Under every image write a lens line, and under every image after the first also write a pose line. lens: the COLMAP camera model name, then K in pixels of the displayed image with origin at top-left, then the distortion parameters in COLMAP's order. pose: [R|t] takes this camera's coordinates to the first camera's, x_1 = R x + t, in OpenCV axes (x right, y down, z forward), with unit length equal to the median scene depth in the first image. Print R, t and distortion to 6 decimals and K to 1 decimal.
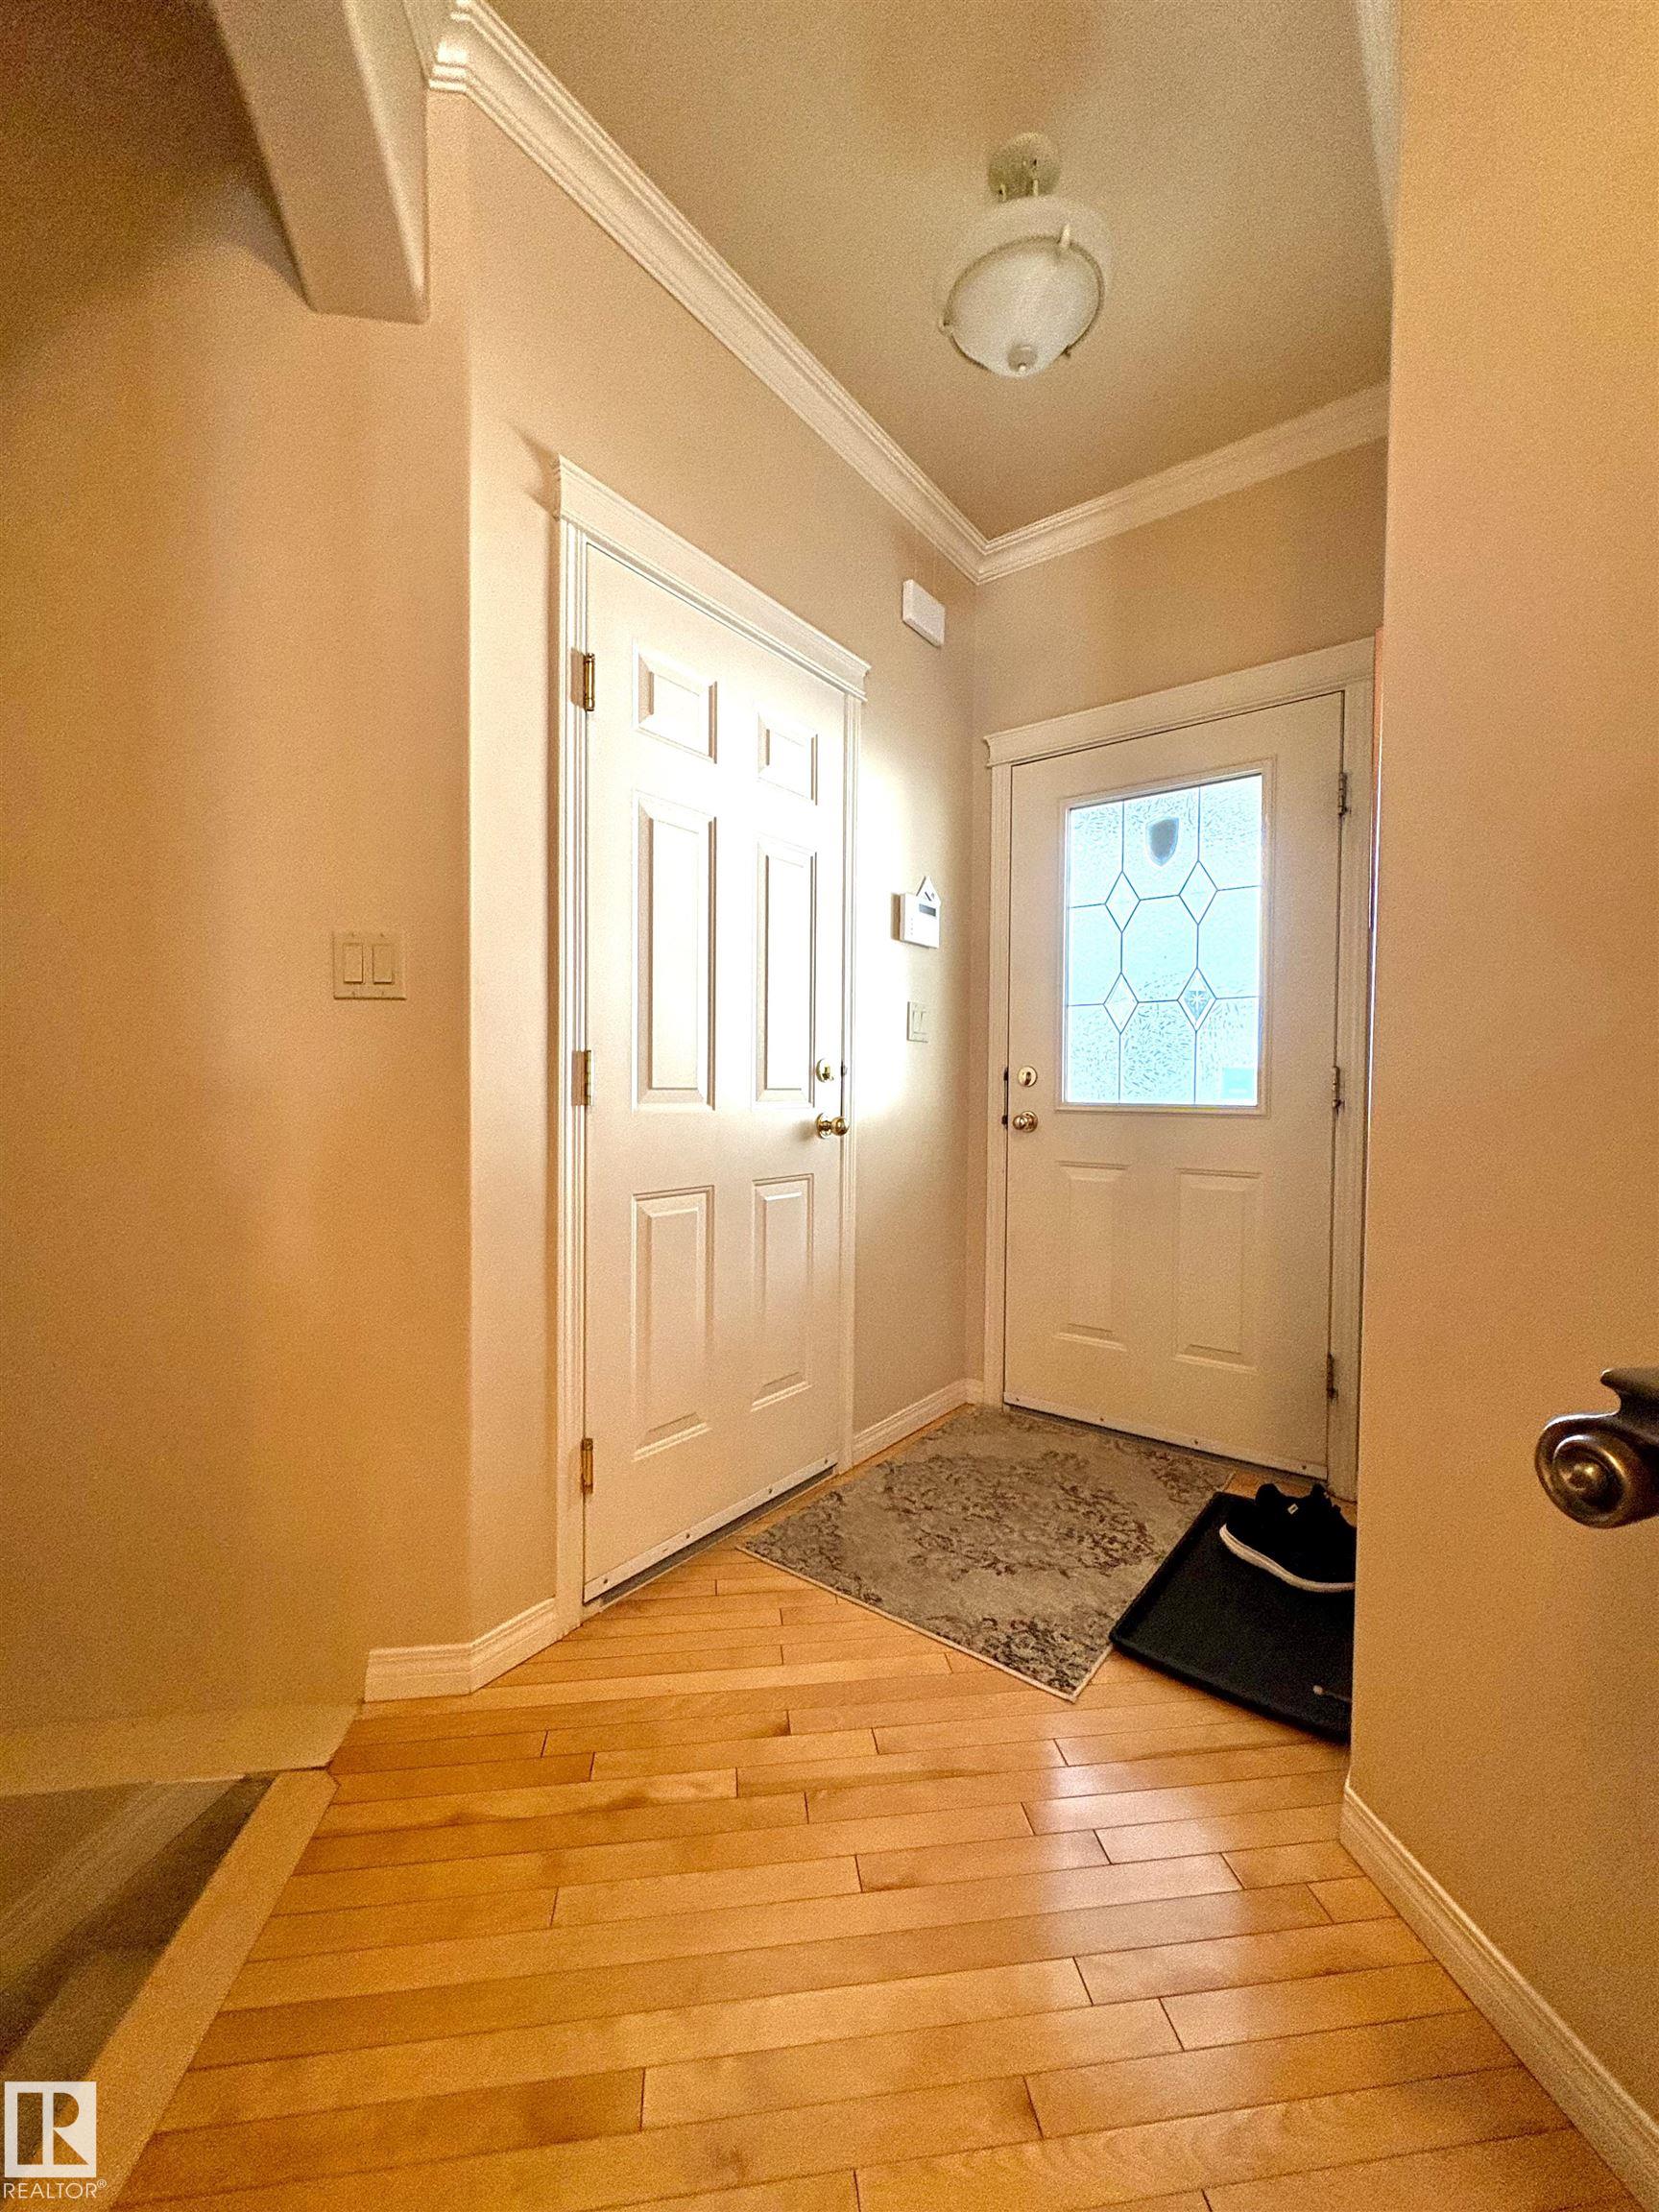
lens RADIAL K [[881.3, 0, 829.5], [0, 881.3, 1106.0], [0, 0, 1]] dist [0.000828, 0.000247]
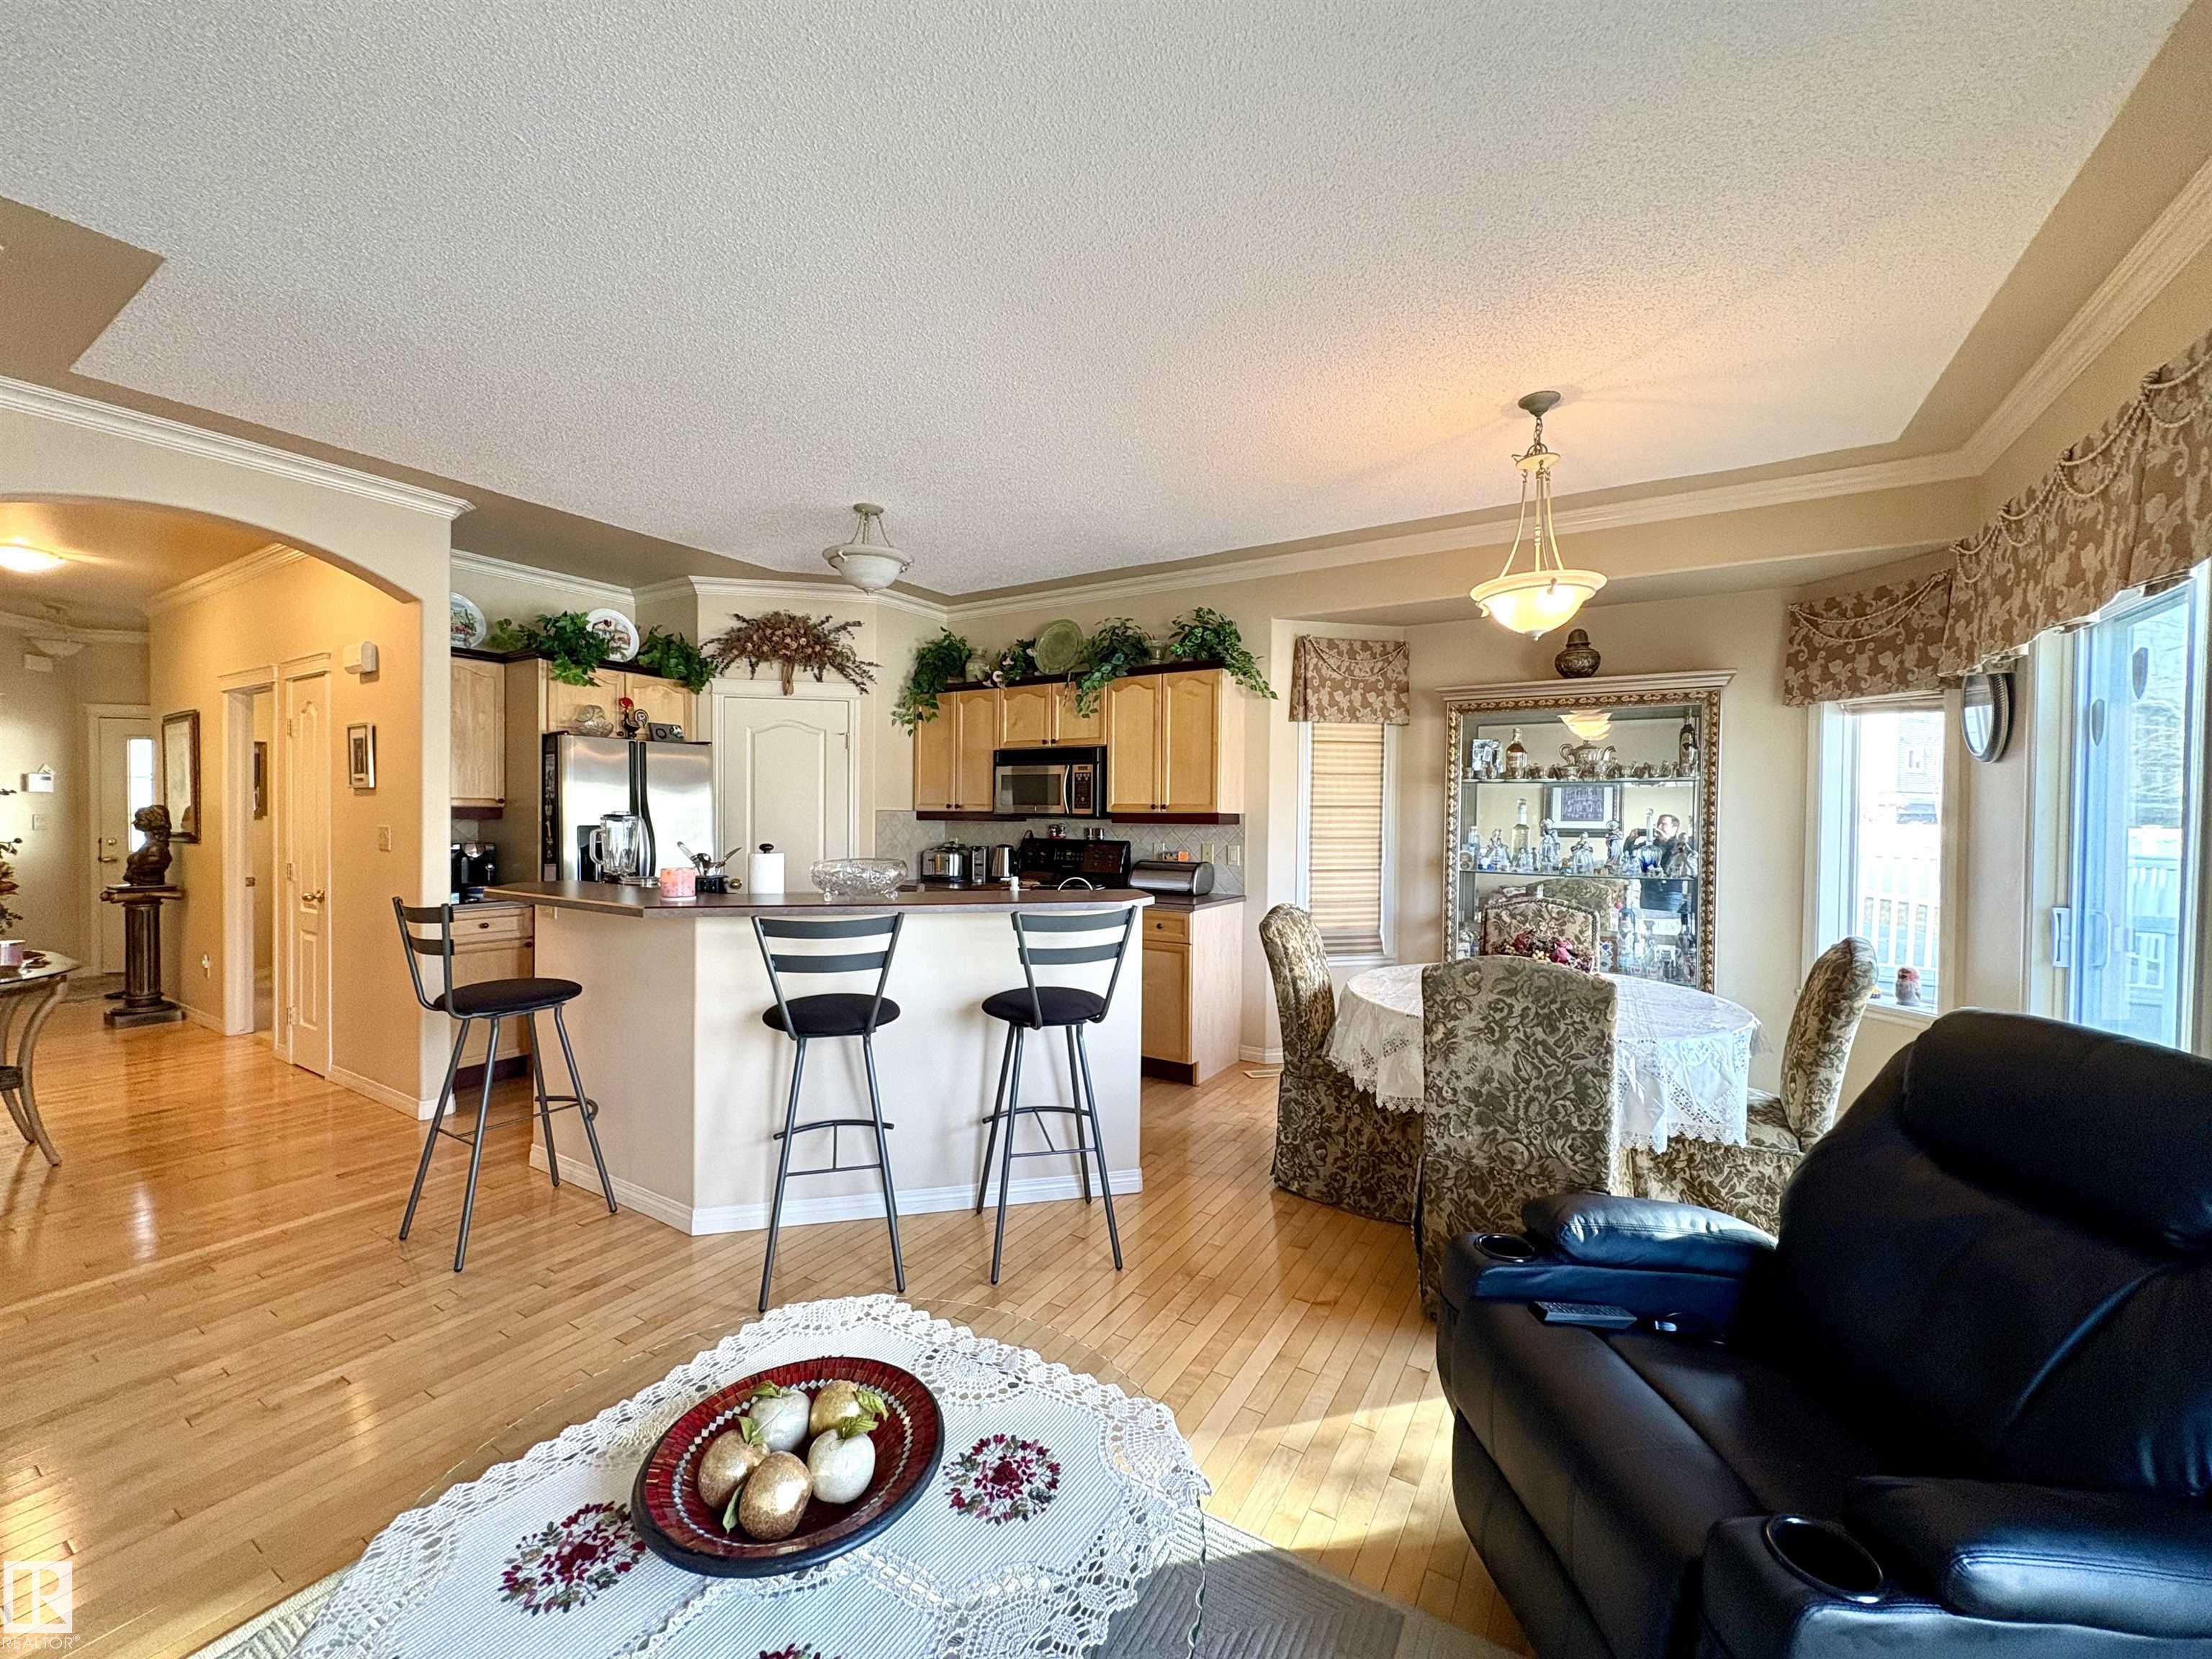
lens RADIAL K [[878.1, 0, 1106.0], [0, 878.1, 829.5], [0, 0, 1]] dist [0.002445, 0.000120]
pose [[0.628399, -0.014025, 0.777765, 0.052787], [0.011558, 0.999895, 0.008692, -0.057438], [-0.777806, 0.003527, 0.628495, -2.814492]]
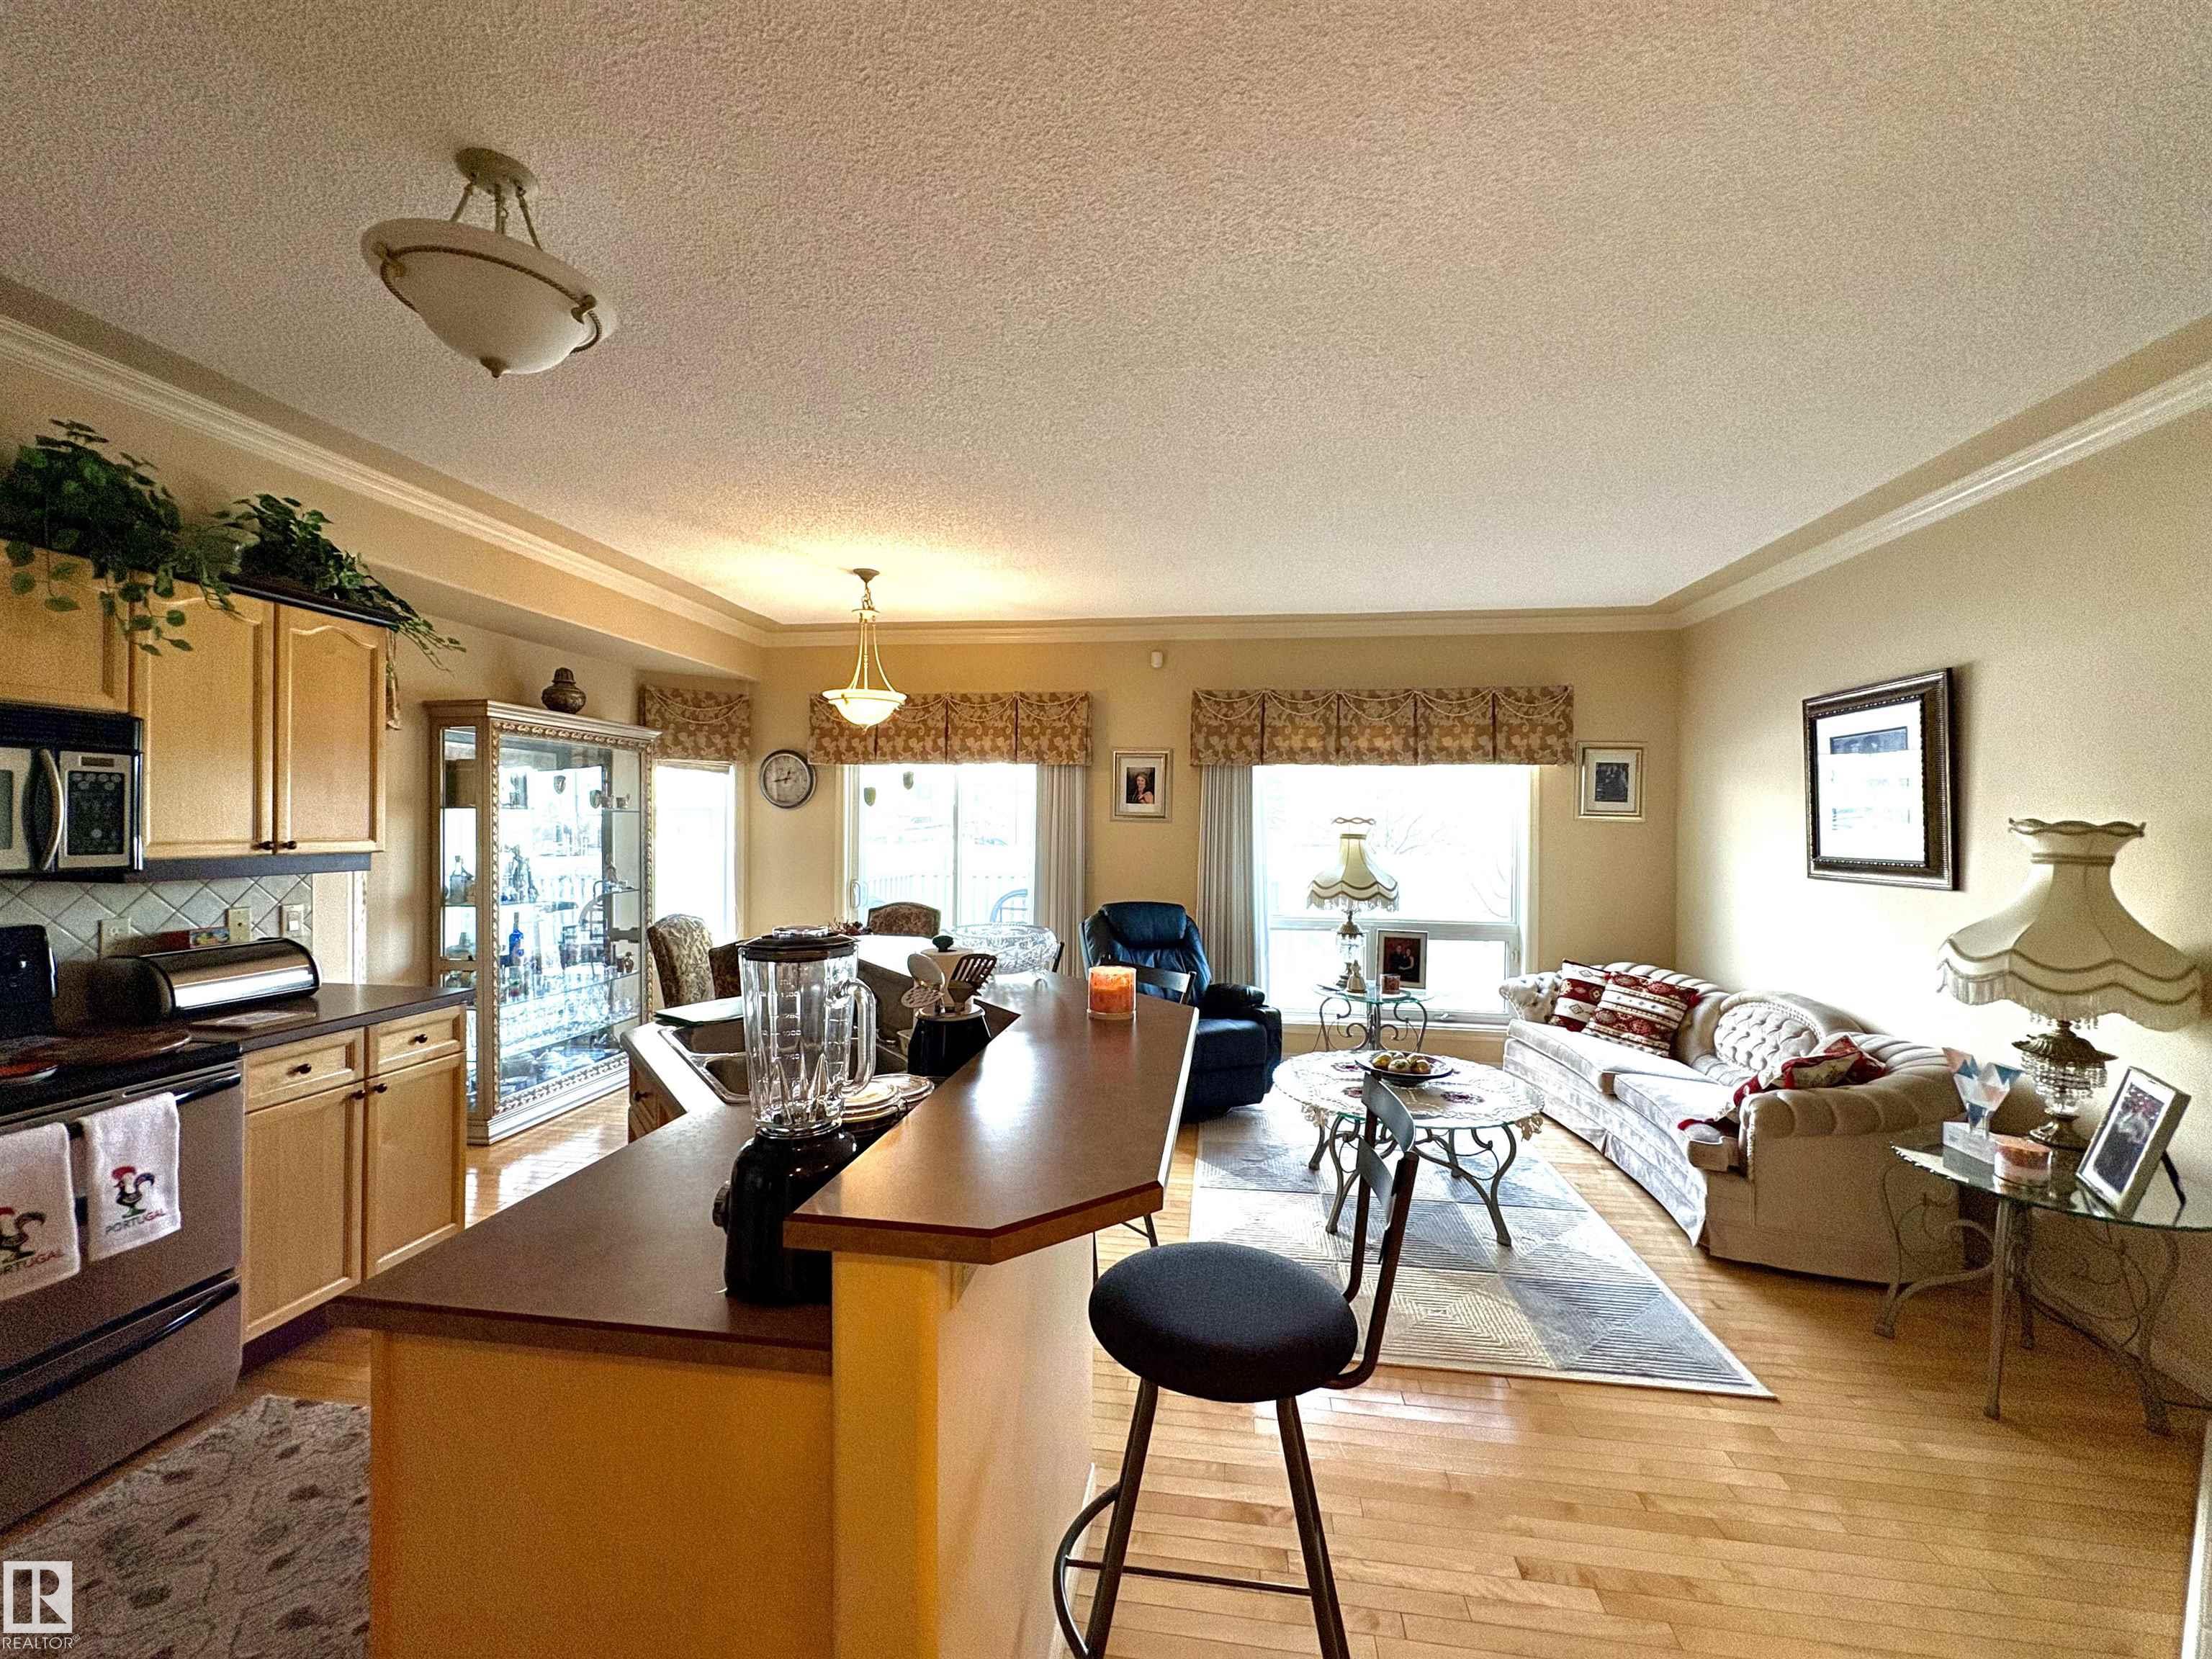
lens RADIAL K [[880.3, 0, 1105.2], [0, 880.3, 828.0], [0, 0, 1]] dist [-0.000005, -0.000109]
pose [[-0.963669, -0.017250, 0.266542, 0.351556], [-0.010675, 0.999602, 0.026097, -0.138846], [-0.266887, 0.022304, -0.963470, -1.135783]]
